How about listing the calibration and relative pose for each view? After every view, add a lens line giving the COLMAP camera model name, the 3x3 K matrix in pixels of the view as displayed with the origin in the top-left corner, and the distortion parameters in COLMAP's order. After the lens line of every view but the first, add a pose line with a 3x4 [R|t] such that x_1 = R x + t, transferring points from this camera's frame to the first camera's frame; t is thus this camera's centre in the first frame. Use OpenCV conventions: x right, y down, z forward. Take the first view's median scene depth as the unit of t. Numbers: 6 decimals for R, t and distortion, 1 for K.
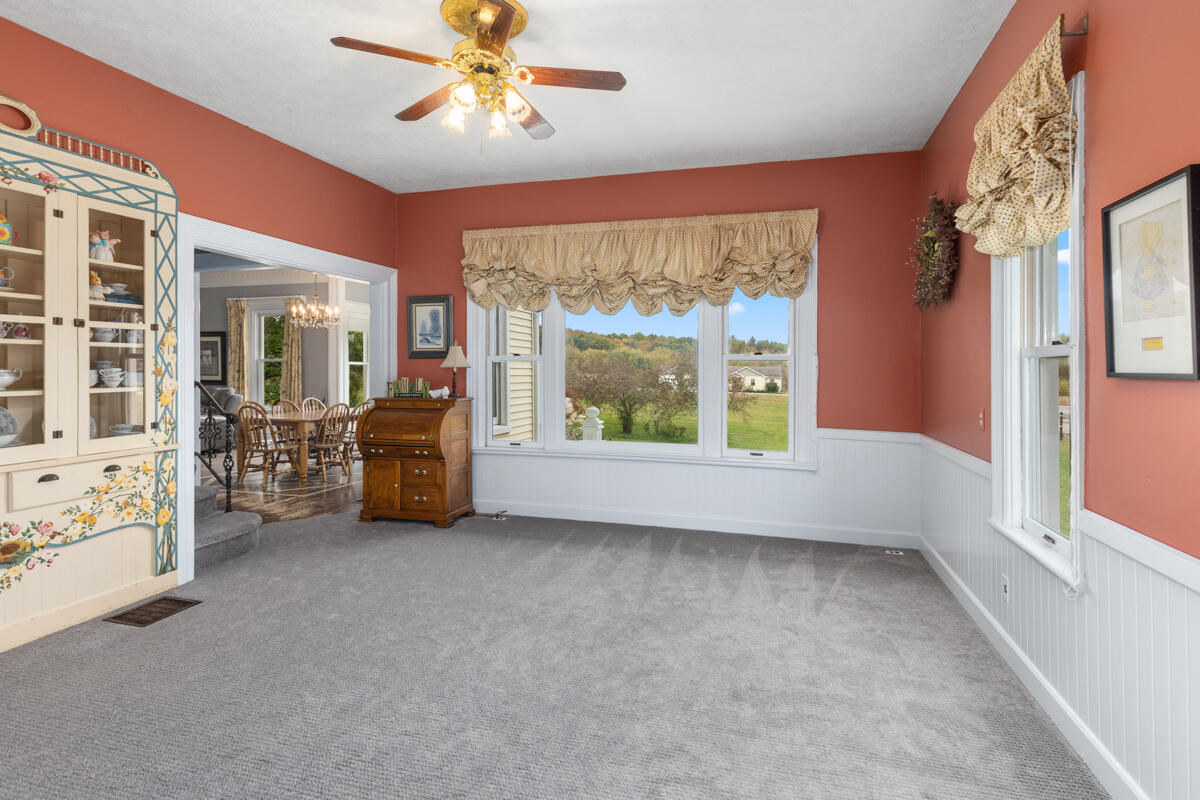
lens RADIAL K [[619.3, 0, 599.6], [0, 619.3, 367.1], [0, 0, 1]] dist [-0.001005, -0.000467]
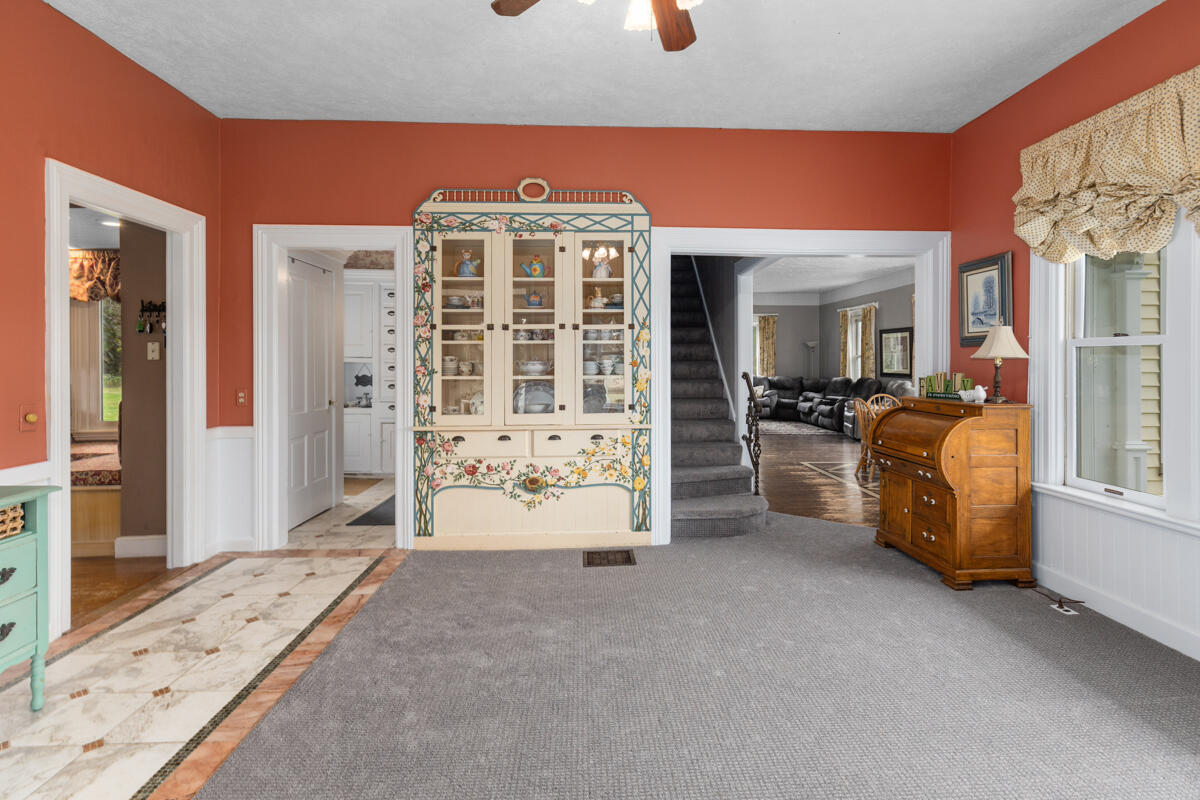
lens RADIAL K [[549.9, 0, 601.6], [0, 549.9, 365.1], [0, 0, 1]] dist [0.001389, -0.000068]
pose [[0.328441, 0.003304, -0.944519, 0.283410], [0.001899, 0.999990, 0.004158, 0.006941], [0.944522, -0.003159, 0.328432, 0.587854]]
